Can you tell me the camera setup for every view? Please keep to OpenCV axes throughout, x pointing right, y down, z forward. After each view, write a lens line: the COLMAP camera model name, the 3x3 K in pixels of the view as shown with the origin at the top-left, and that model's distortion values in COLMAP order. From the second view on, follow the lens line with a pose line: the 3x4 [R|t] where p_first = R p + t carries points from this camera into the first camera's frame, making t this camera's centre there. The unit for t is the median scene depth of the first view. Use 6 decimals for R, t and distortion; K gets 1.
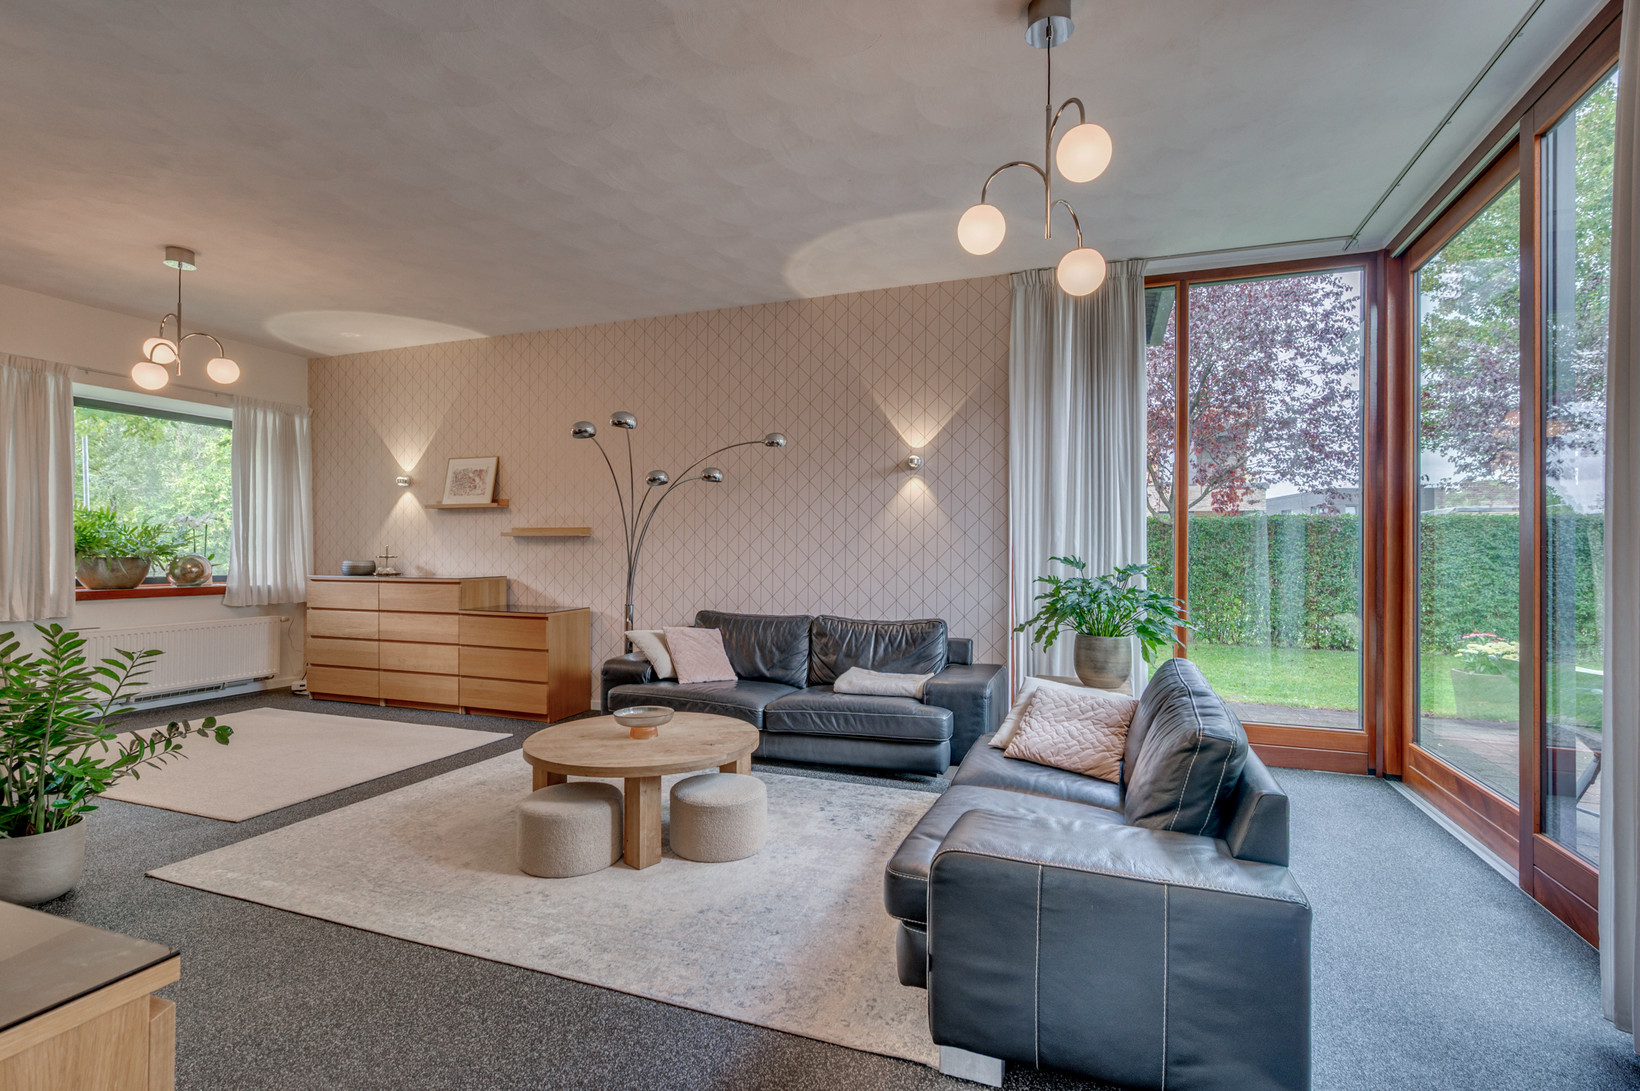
lens RADIAL K [[731.0, 0, 822.3], [0, 731.0, 551.7], [0, 0, 1]] dist [0.001556, -0.000027]
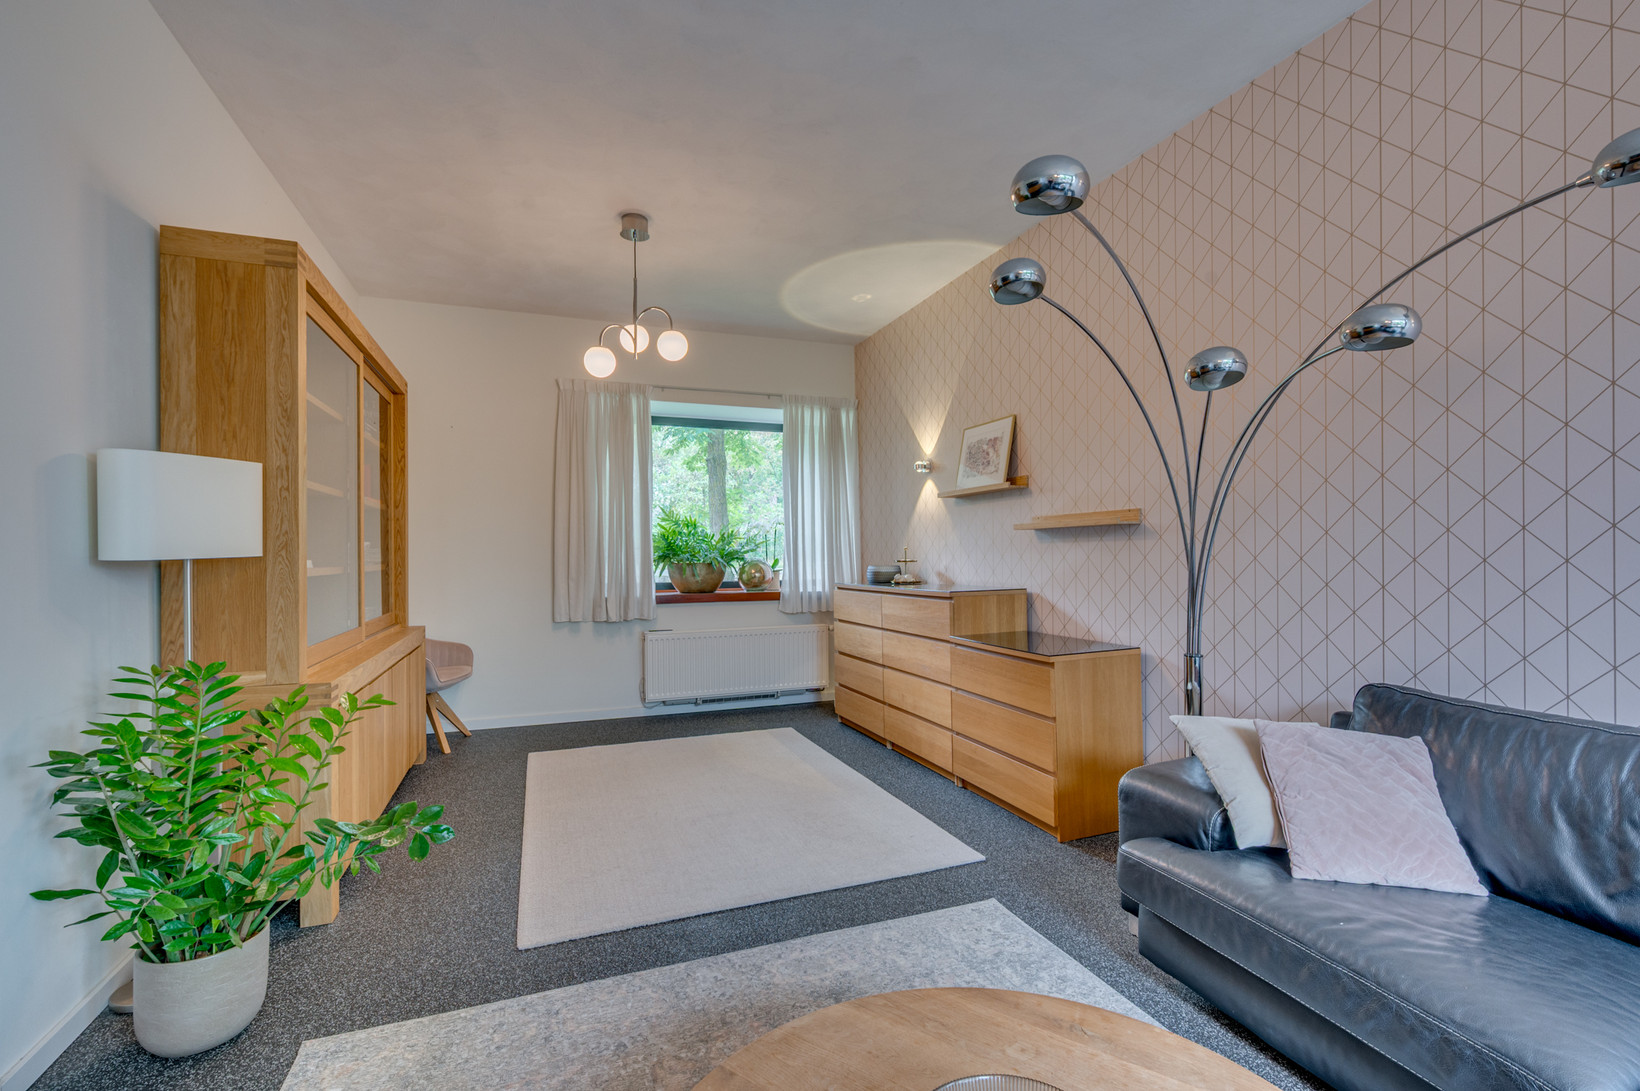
lens RADIAL K [[731.0, 0, 820.0], [0, 731.0, 552.4], [0, 0, 1]] dist [0.001556, -0.000027]
pose [[0.658252, -0.014280, -0.752662, -0.047043], [0.014232, 0.999877, -0.006523, 0.001404], [0.752663, -0.006418, 0.658375, 0.412948]]
